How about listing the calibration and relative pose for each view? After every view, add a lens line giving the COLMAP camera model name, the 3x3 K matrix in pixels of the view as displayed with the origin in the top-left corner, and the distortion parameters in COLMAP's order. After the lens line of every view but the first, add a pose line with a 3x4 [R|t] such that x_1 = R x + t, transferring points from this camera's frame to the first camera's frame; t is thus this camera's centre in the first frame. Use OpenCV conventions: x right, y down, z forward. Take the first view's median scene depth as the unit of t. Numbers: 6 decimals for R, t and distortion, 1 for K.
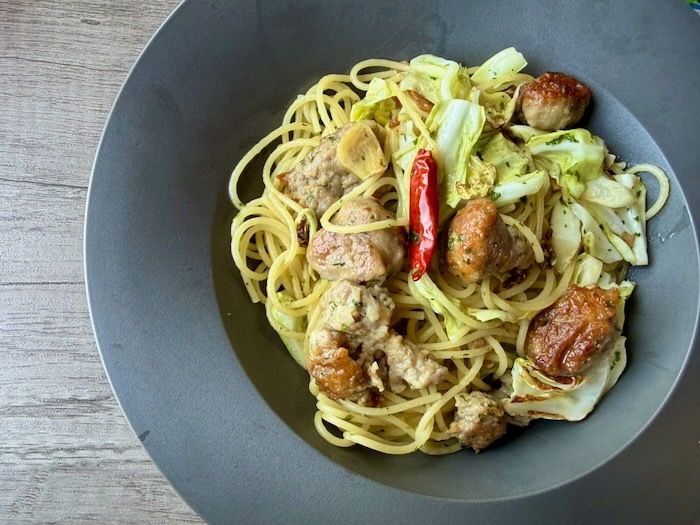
lens RADIAL K [[511.9, 0, 332.2], [0, 511.9, 254.4], [0, 0, 1]] dist [-0.007174, -0.014526]
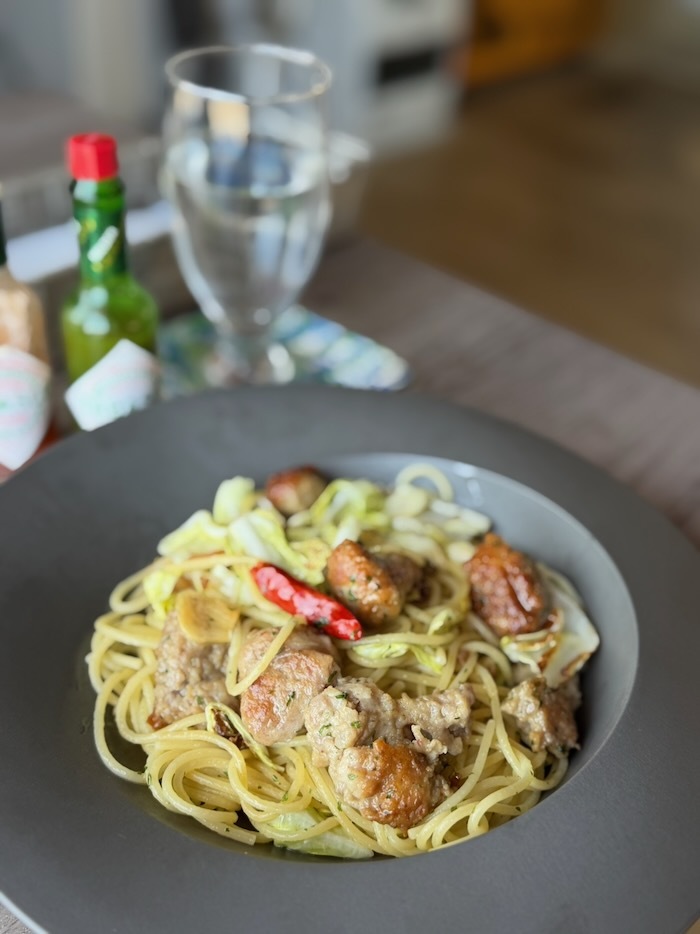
lens RADIAL K [[998.7, 0, 349.9], [0, 998.7, 466.9], [0, 0, 1]] dist [0.083677, 0.000000]
pose [[0.590286, -0.507609, 0.627611, -0.719487], [0.797235, 0.488385, -0.354819, 0.463415], [-0.126407, 0.709798, 0.692971, -0.373022]]
